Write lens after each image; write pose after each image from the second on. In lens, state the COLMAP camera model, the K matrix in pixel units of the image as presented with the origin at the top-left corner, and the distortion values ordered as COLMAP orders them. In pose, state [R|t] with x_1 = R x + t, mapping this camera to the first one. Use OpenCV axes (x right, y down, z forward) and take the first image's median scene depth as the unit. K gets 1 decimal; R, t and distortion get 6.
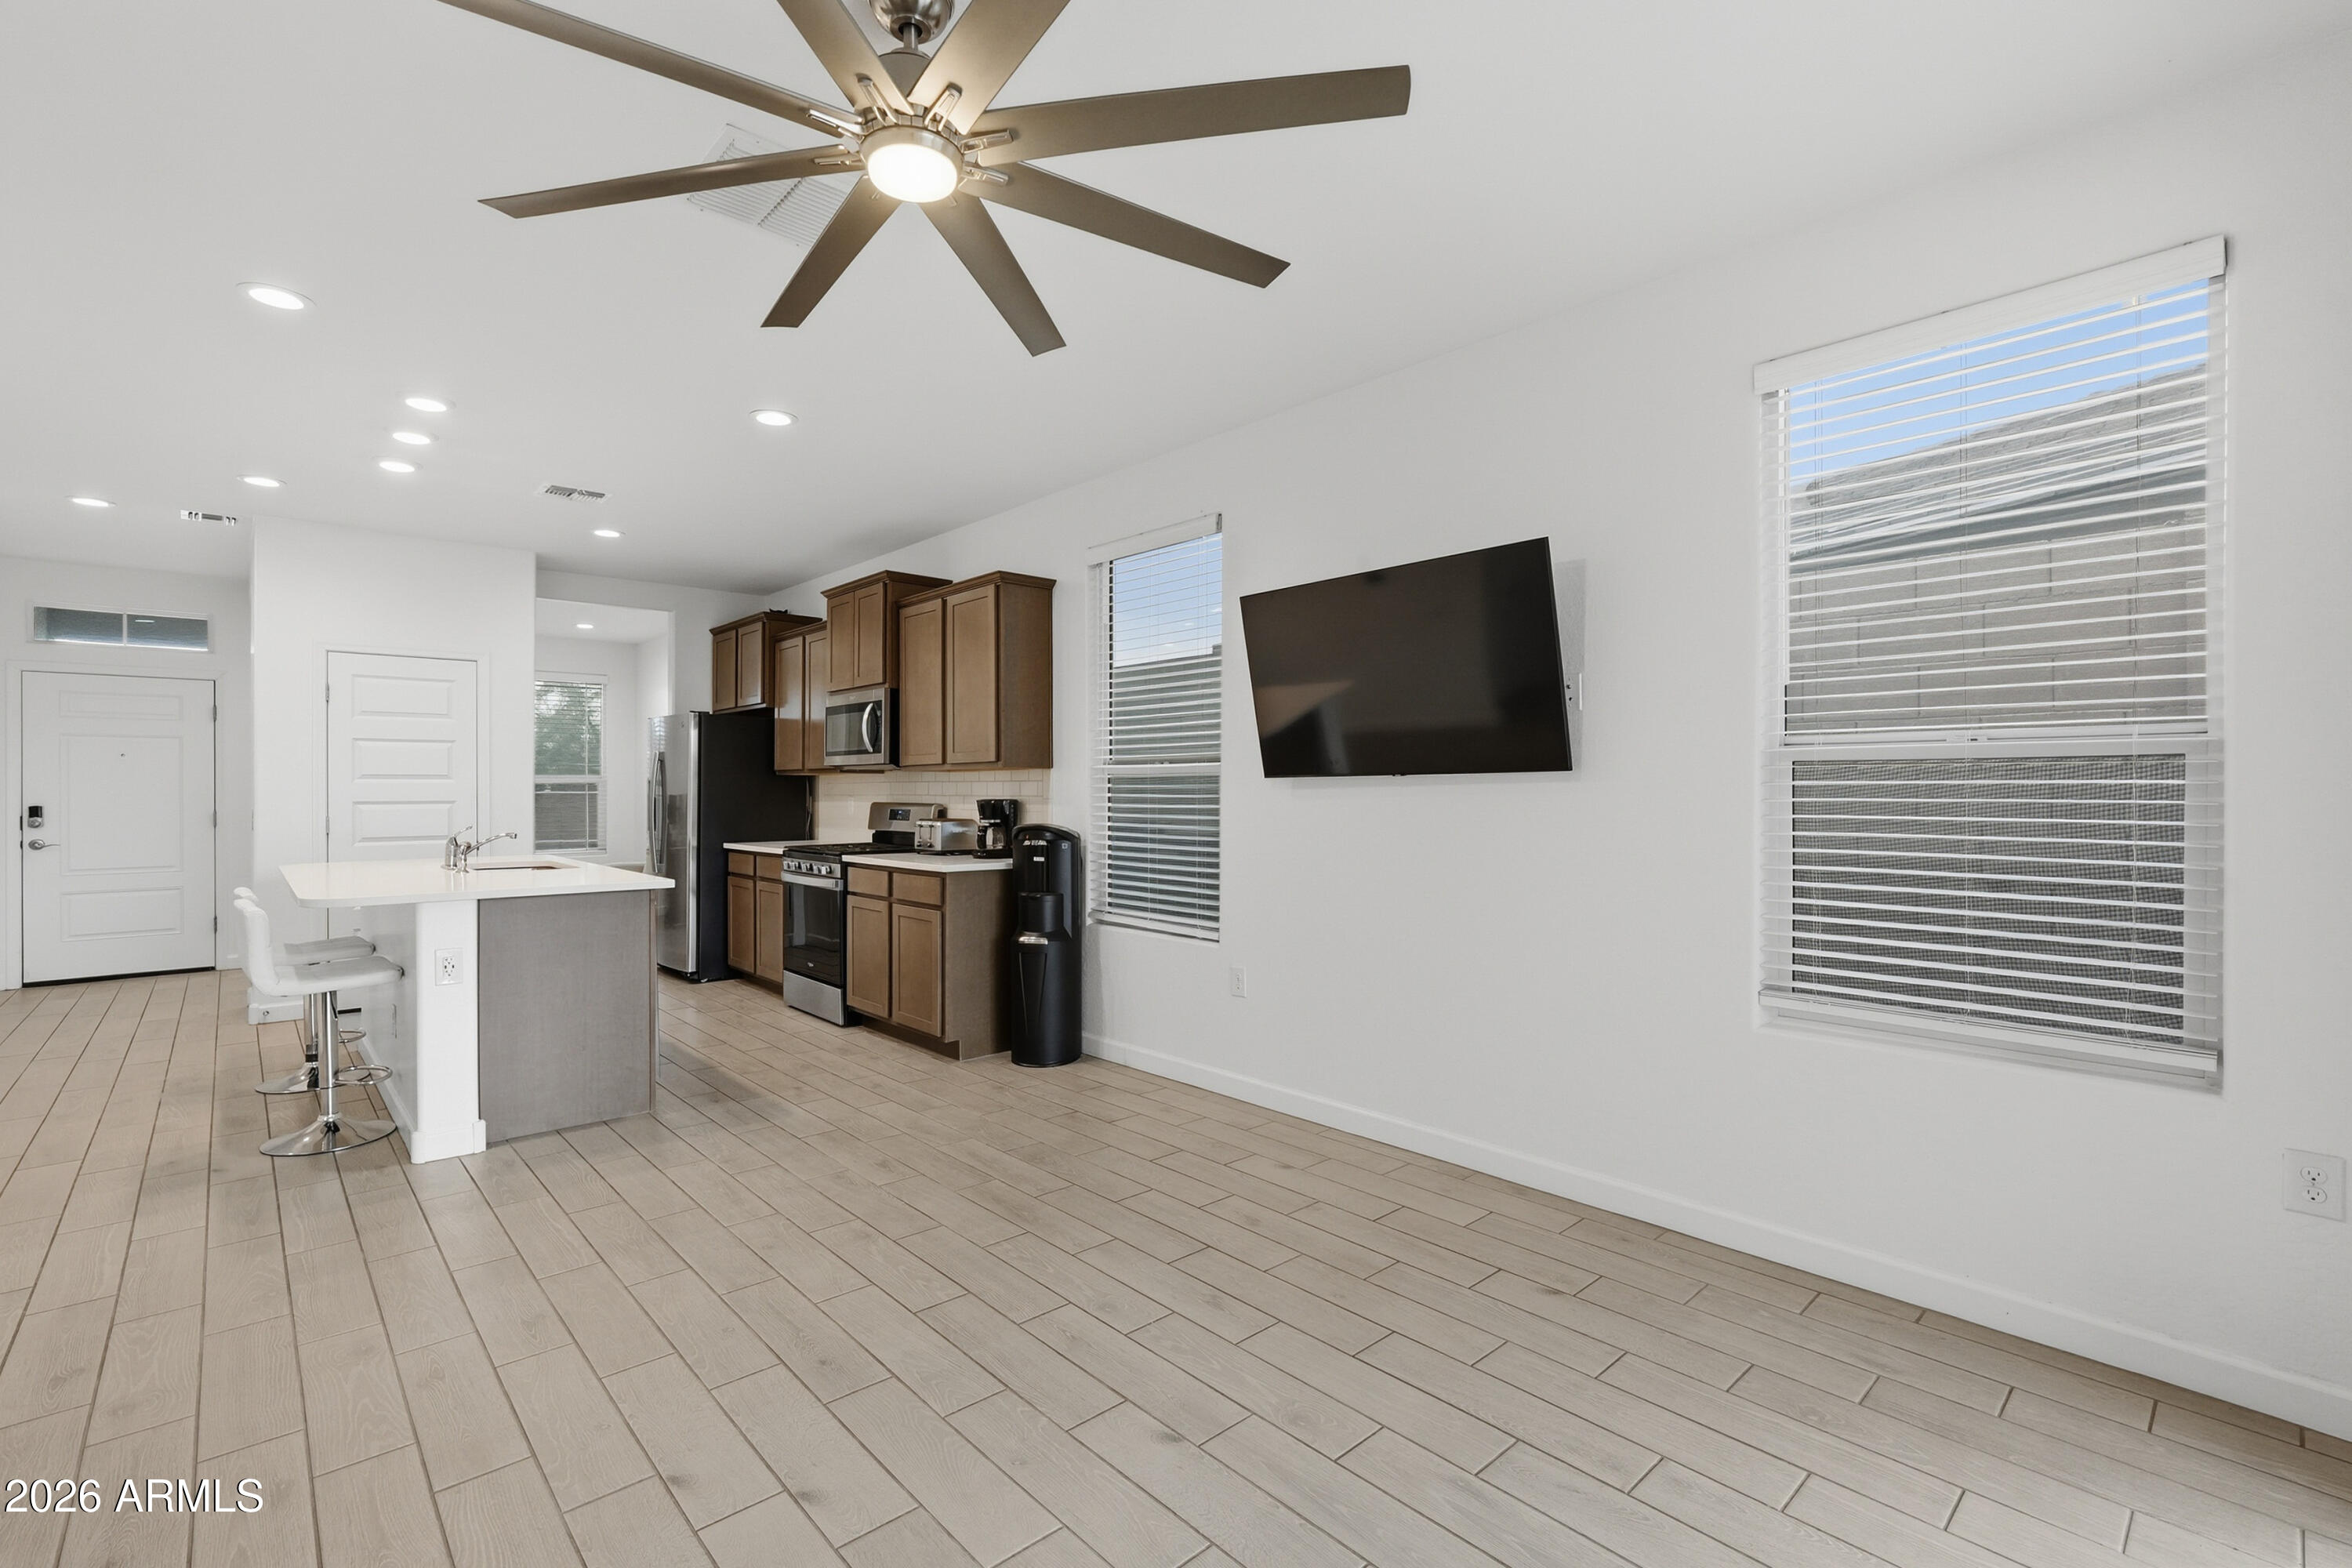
lens RADIAL K [[1049.2, 0, 1159.4], [0, 1049.2, 778.0], [0, 0, 1]] dist [0.001279, 0.000502]
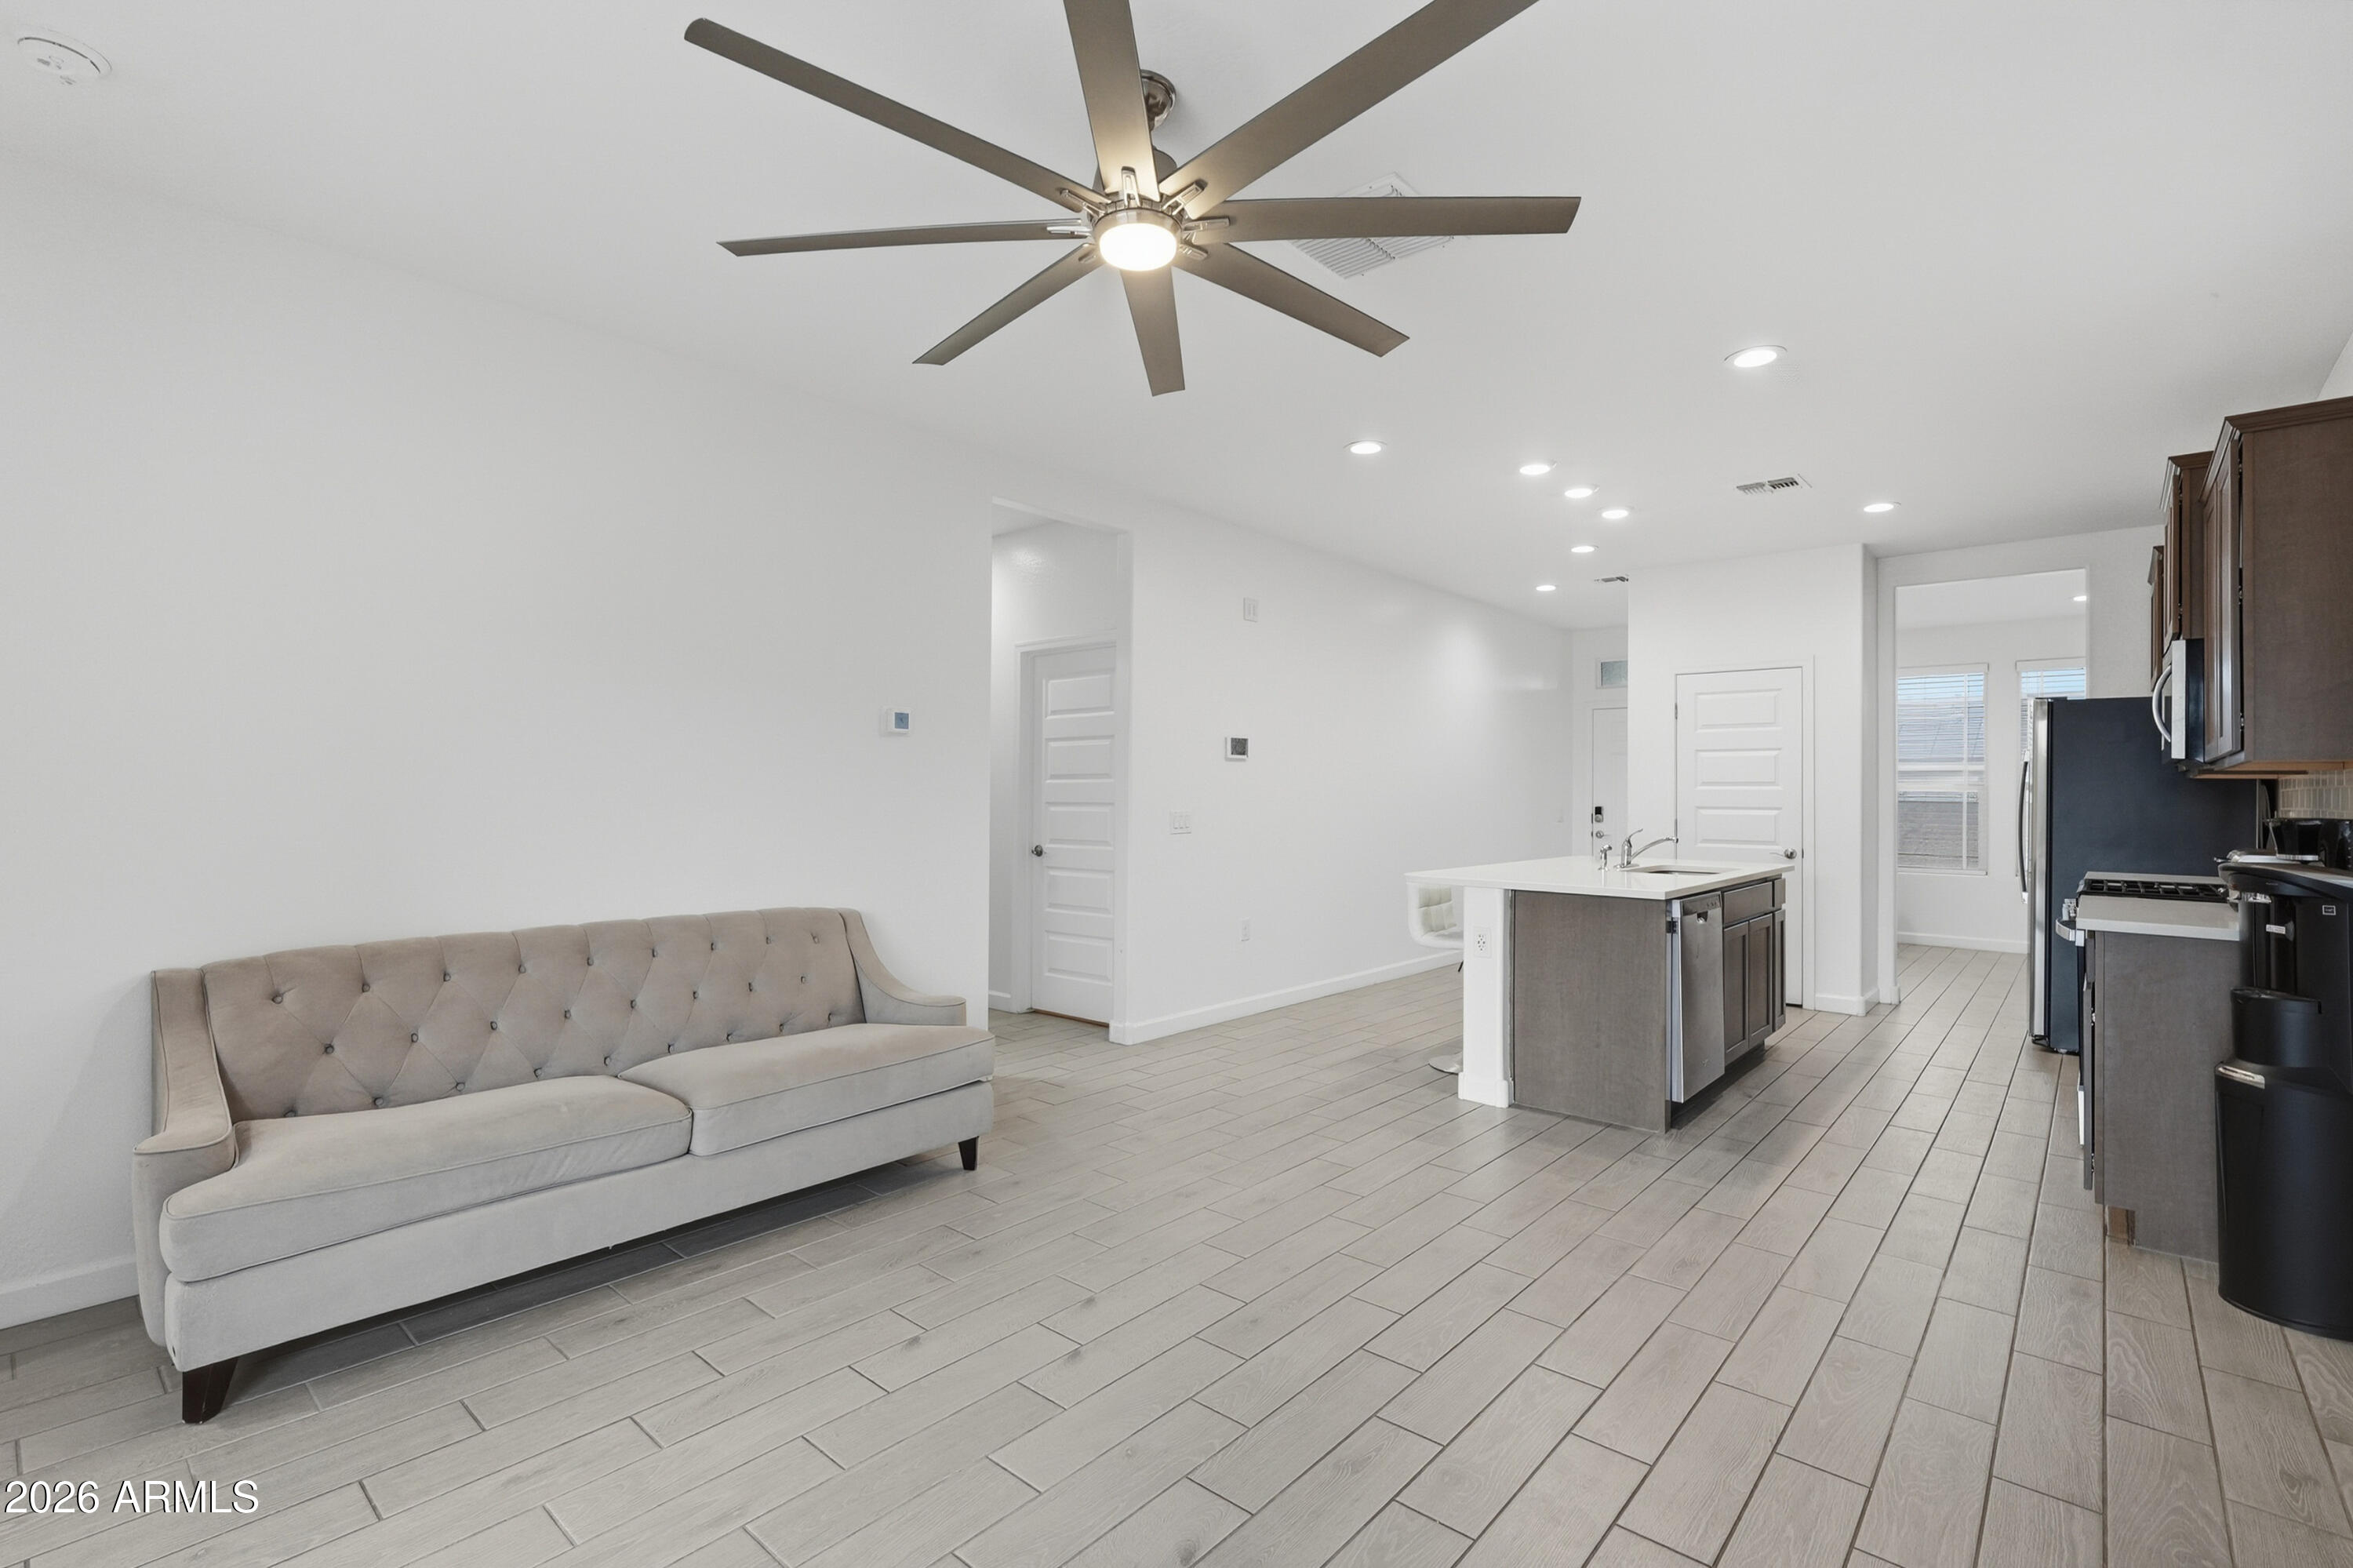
lens RADIAL K [[1078.7, 0, 1179.2], [0, 1078.7, 773.7], [0, 0, 1]] dist [-0.000314, 0.008774]
pose [[0.121783, -0.015499, -0.992436, 0.333194], [0.002536, 0.999880, -0.015304, 0.004355], [0.992554, -0.000653, 0.121807, 0.338324]]
